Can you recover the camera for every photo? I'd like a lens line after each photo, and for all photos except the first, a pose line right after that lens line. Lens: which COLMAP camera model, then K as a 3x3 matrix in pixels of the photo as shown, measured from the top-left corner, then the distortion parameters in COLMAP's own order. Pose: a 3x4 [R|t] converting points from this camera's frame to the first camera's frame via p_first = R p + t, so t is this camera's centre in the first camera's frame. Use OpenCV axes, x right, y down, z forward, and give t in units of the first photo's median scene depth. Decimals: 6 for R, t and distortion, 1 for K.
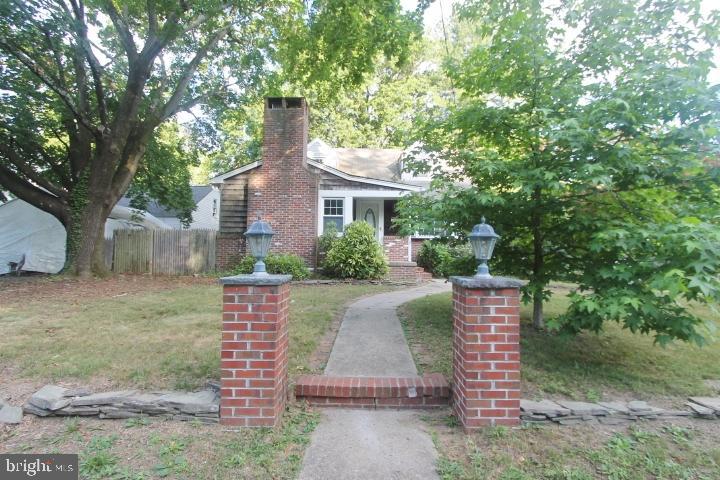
lens RADIAL K [[336.0, 0, 368.1], [0, 336.0, 233.8], [0, 0, 1]] dist [-0.023338, 0.004539]
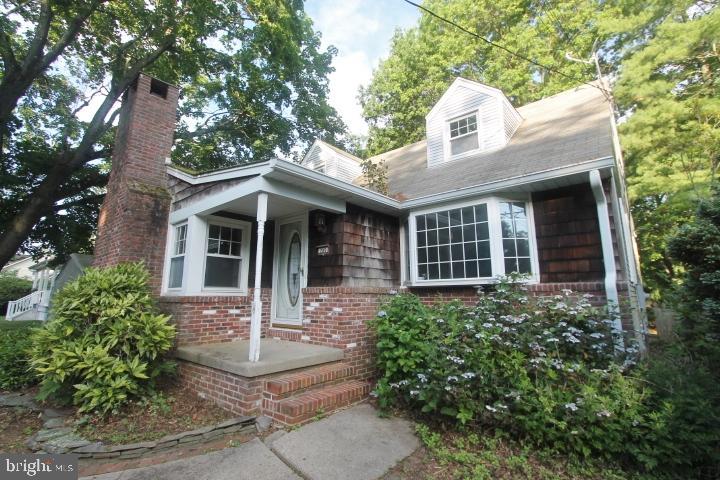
lens RADIAL K [[336.0, 0, 368.1], [0, 336.0, 233.8], [0, 0, 1]] dist [-0.023338, 0.004539]
pose [[0.762926, -0.132903, -0.632678, 0.463073], [0.057259, 0.988686, -0.138641, 0.002680], [0.643946, 0.069546, 0.761904, 0.784457]]
